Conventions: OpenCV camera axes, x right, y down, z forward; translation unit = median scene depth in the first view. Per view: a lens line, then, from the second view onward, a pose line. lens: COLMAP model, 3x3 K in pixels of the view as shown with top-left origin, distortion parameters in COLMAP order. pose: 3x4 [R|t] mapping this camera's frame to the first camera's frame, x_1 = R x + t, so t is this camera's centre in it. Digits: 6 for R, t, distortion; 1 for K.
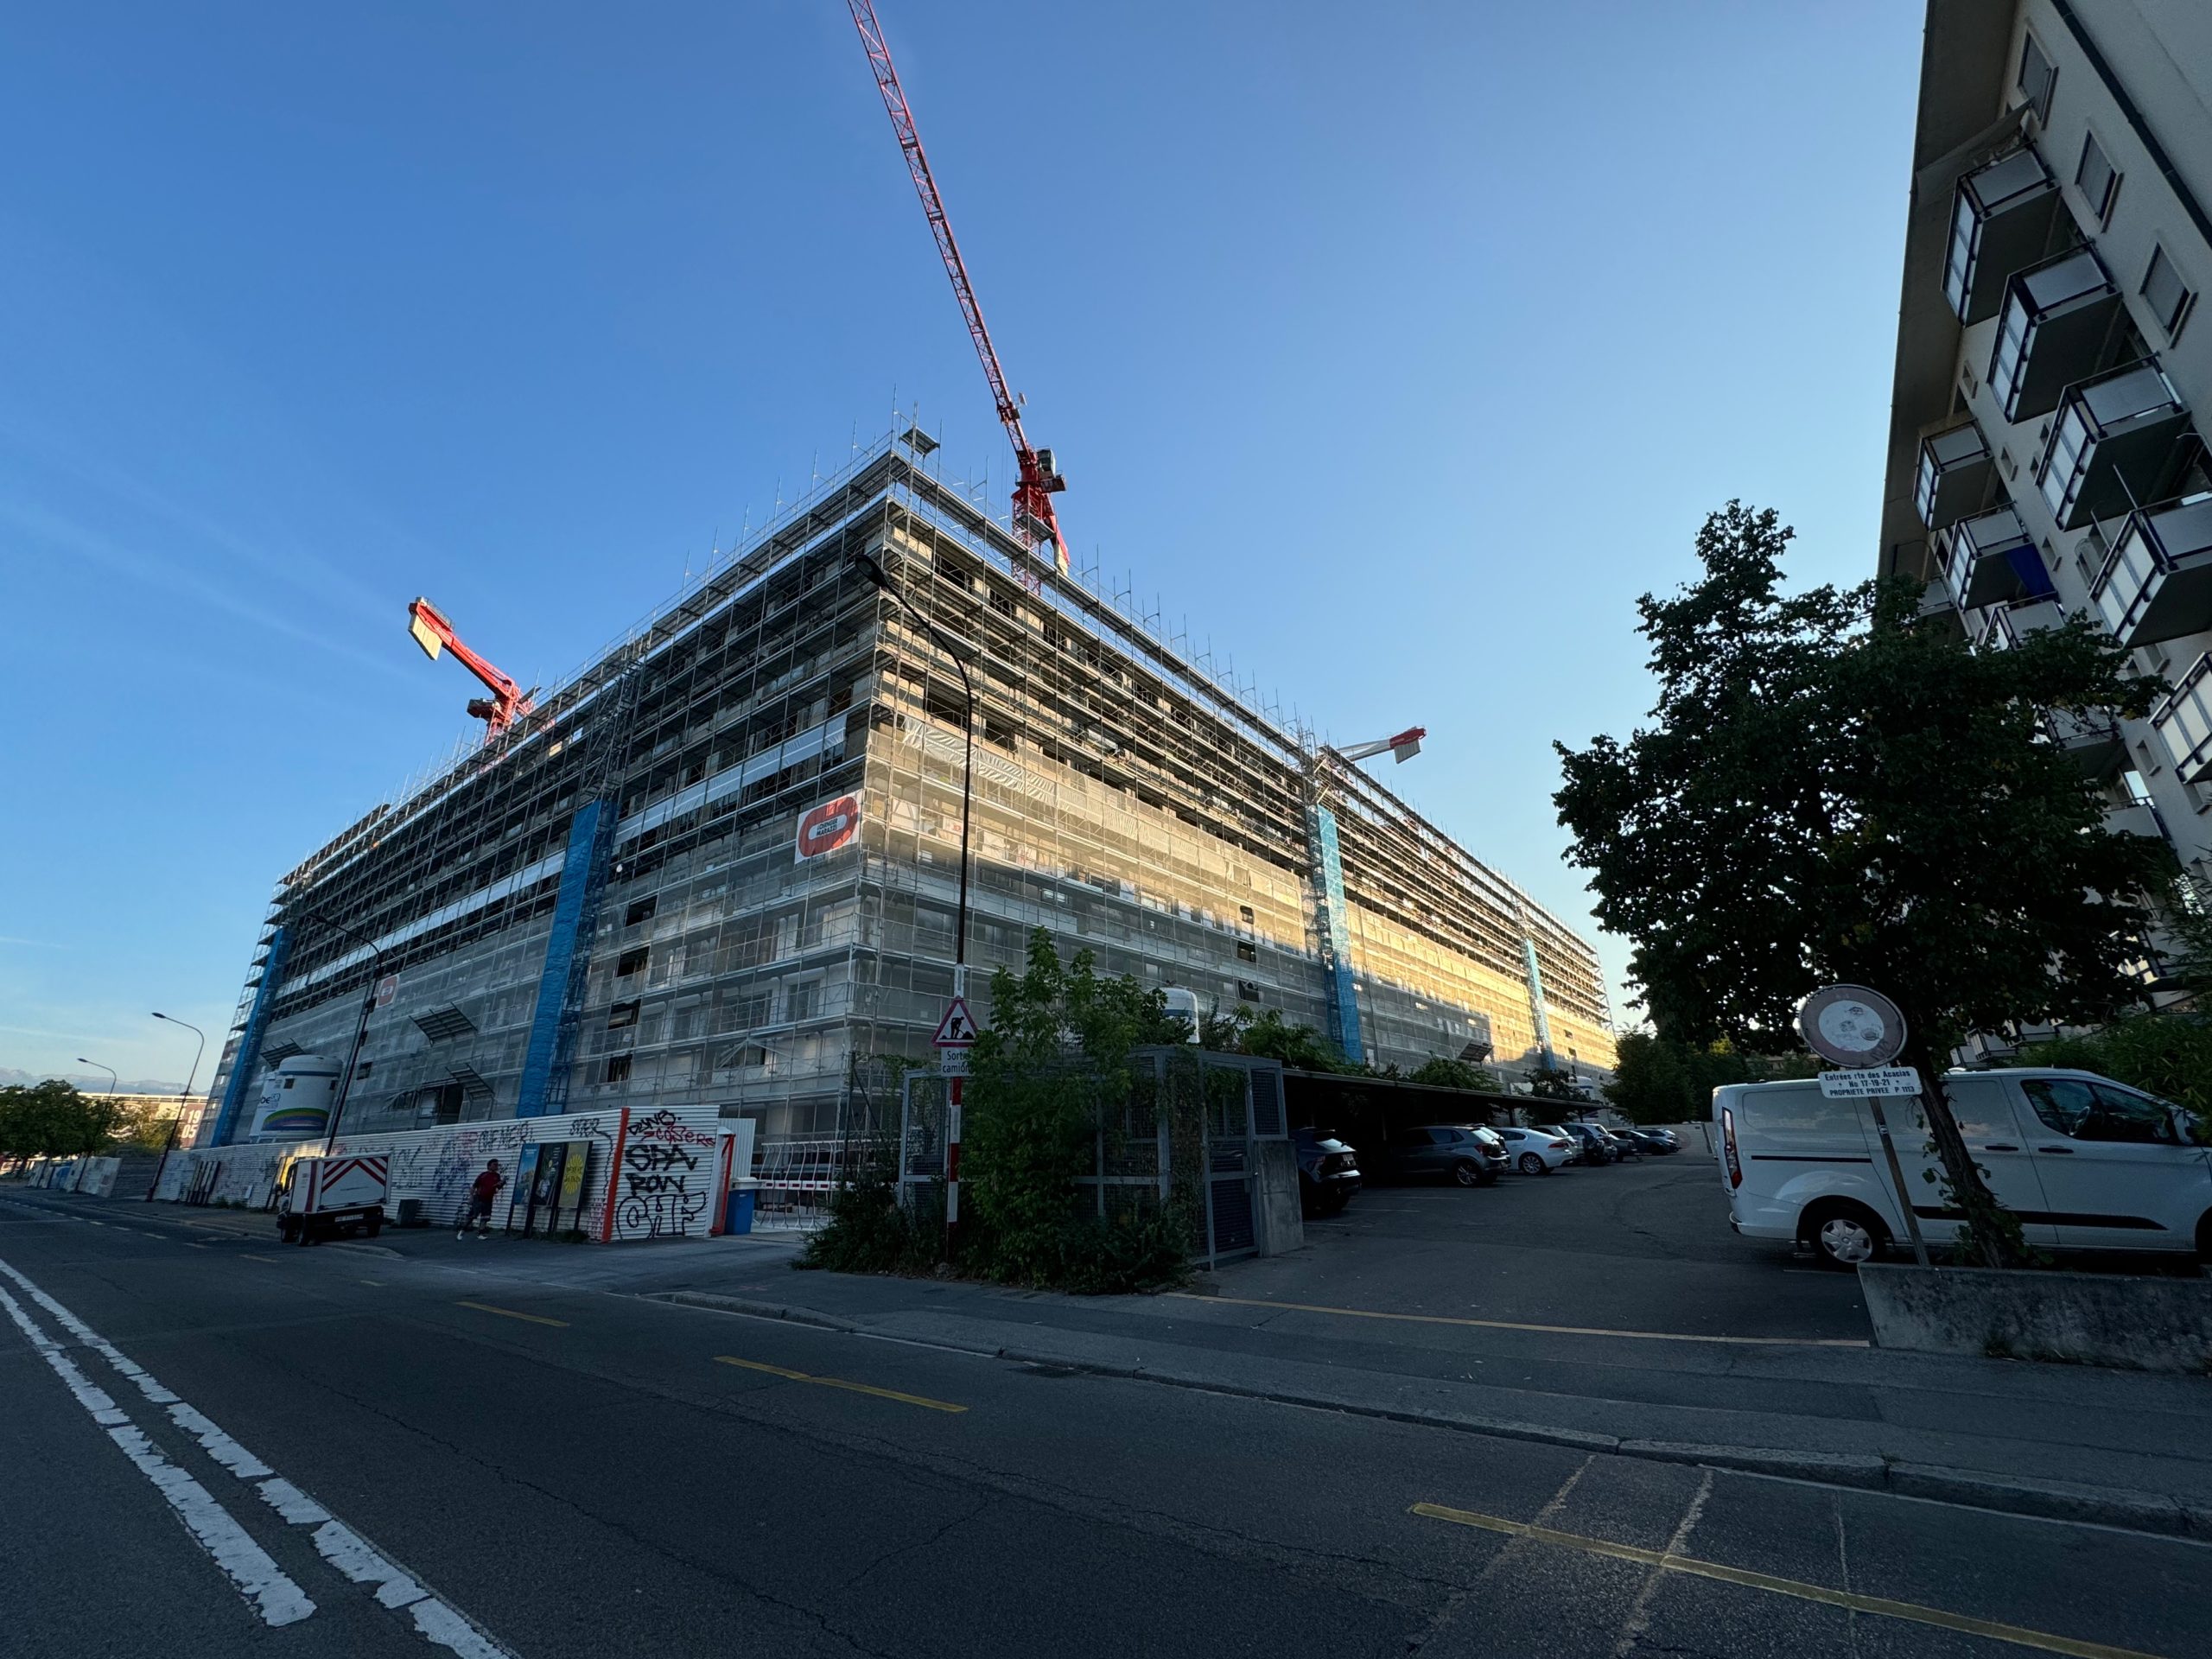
lens RADIAL K [[883.8, 0, 1096.4], [0, 883.8, 826.4], [0, 0, 1]] dist [-0.001371, -0.000012]
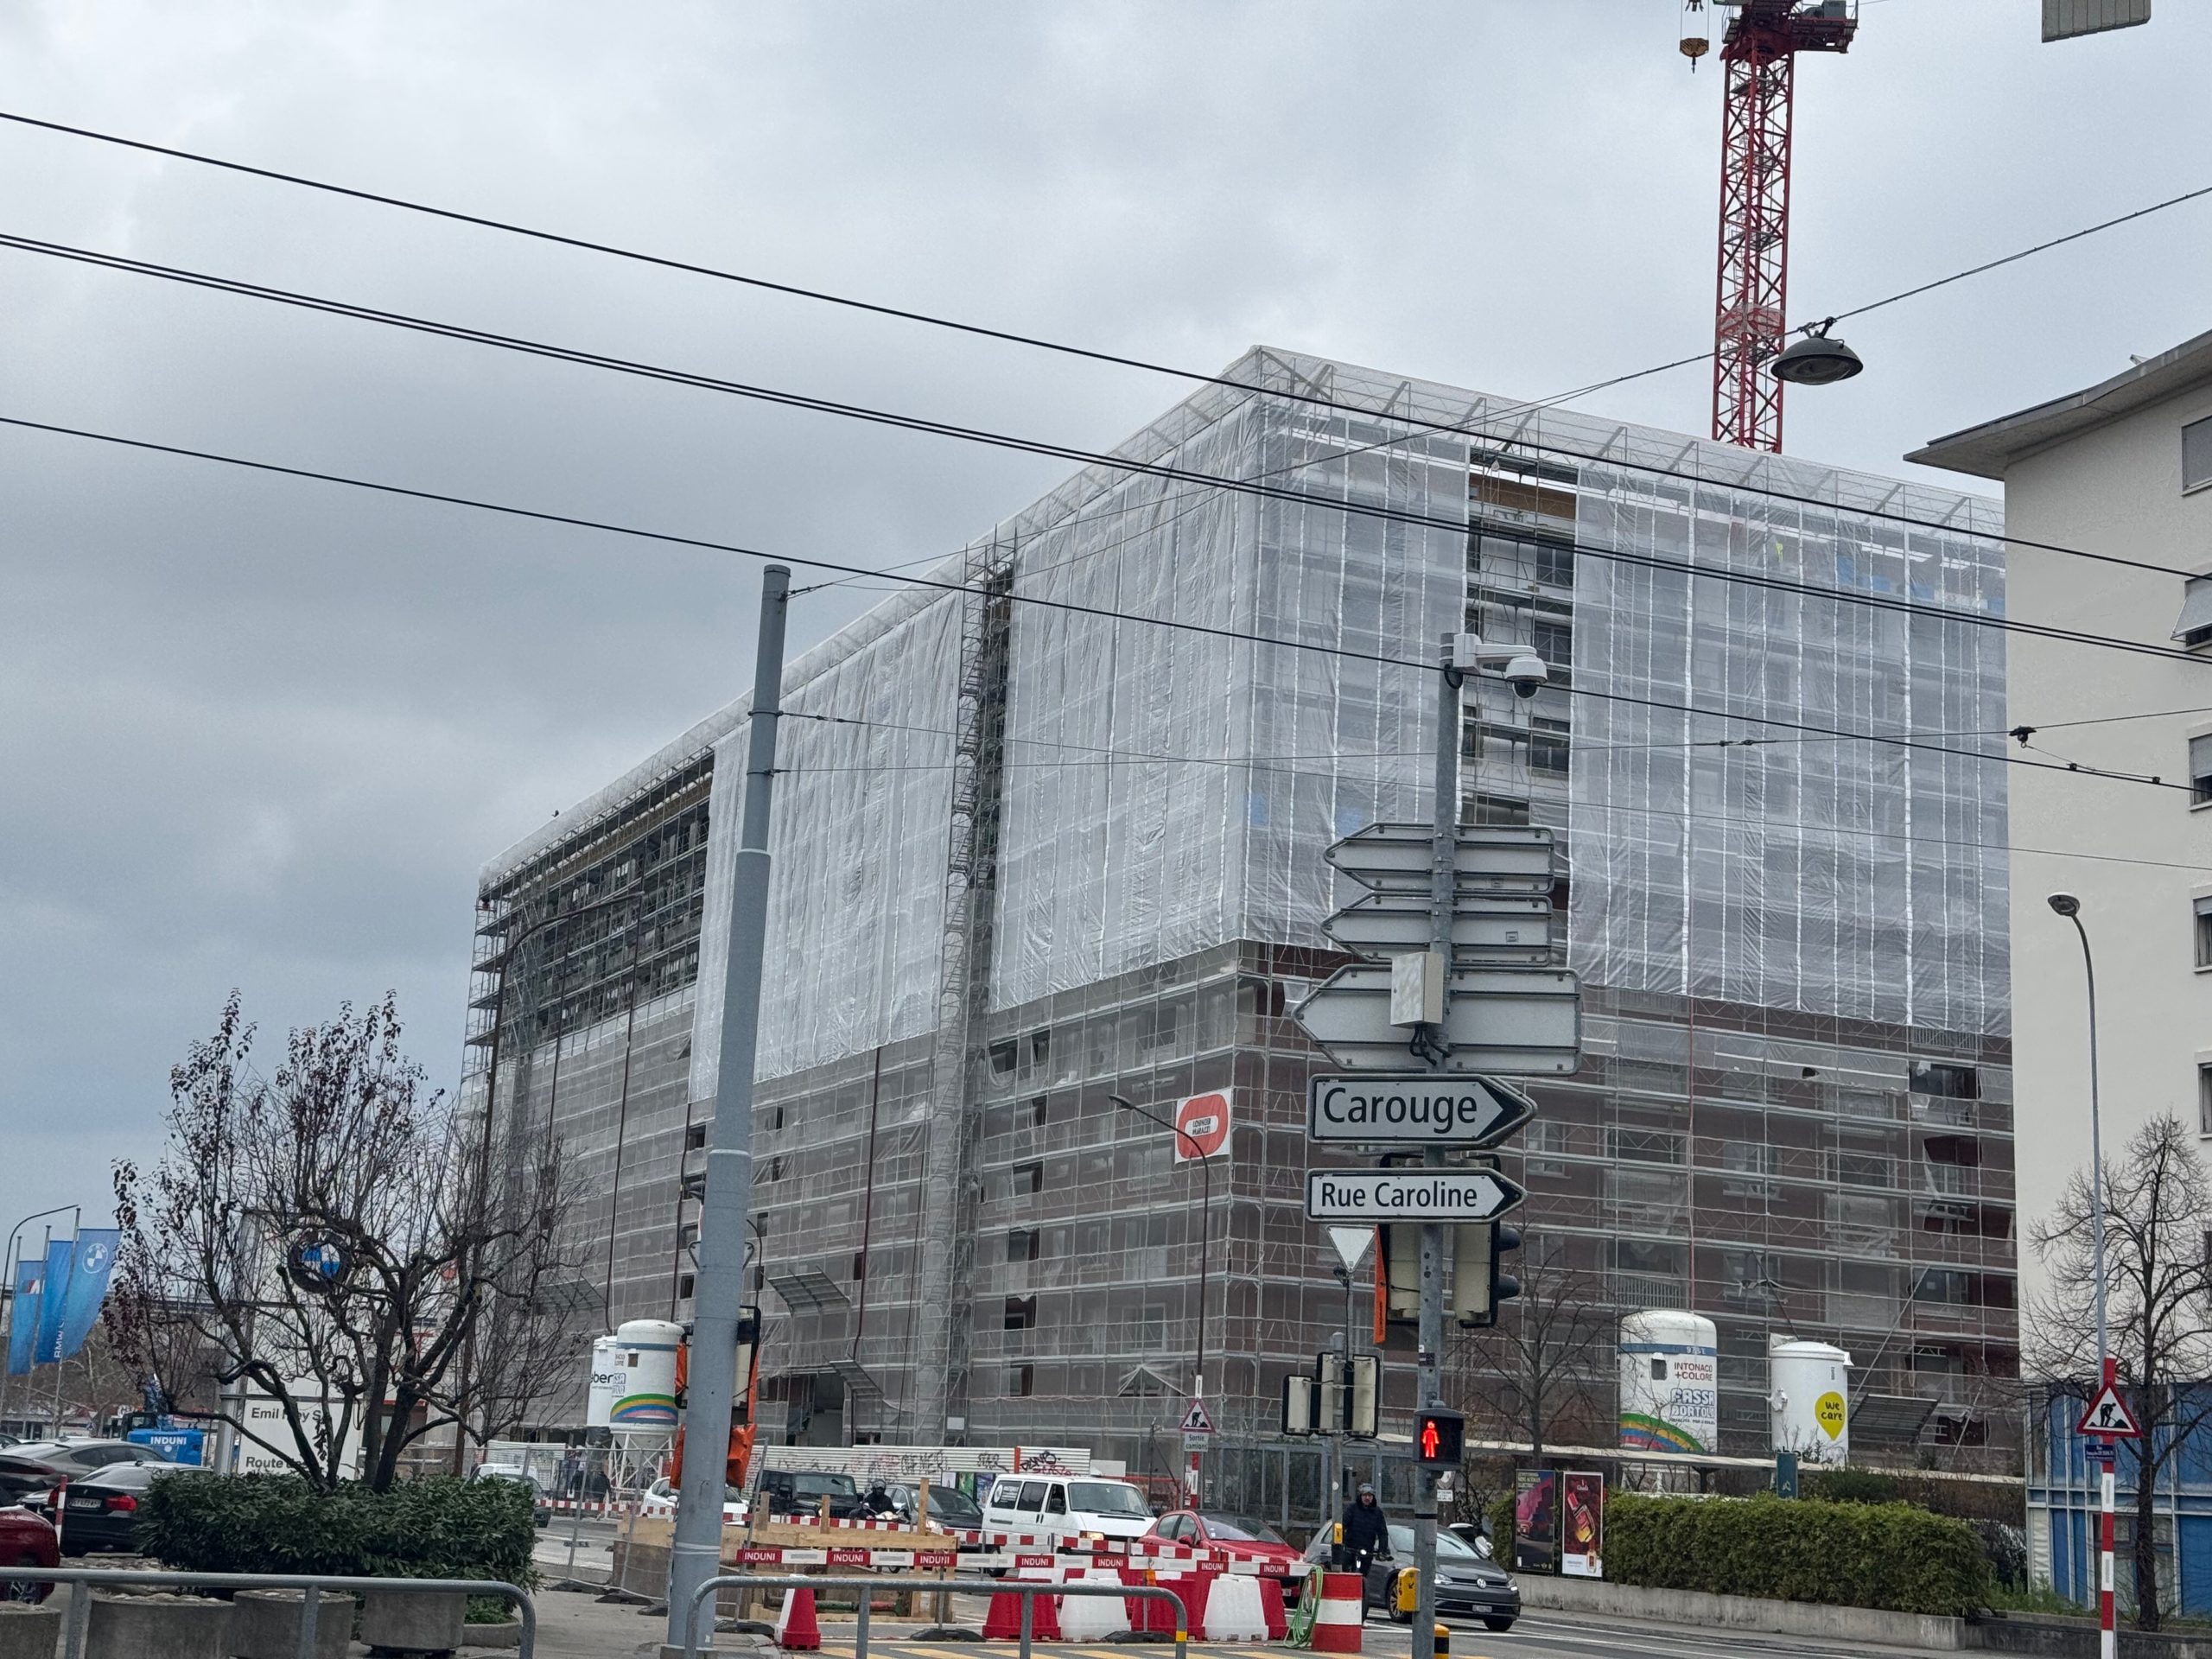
lens RADIAL K [[3084.4, 0, 1106.0], [0, 3084.4, 828.7], [0, 0, 1]] dist [-0.015669, 0.000000]
pose [[0.889180, -0.031680, -0.456459, 1.156609], [0.090352, 0.990114, 0.107289, -0.728970], [0.448548, -0.136641, 0.883252, -1.934423]]
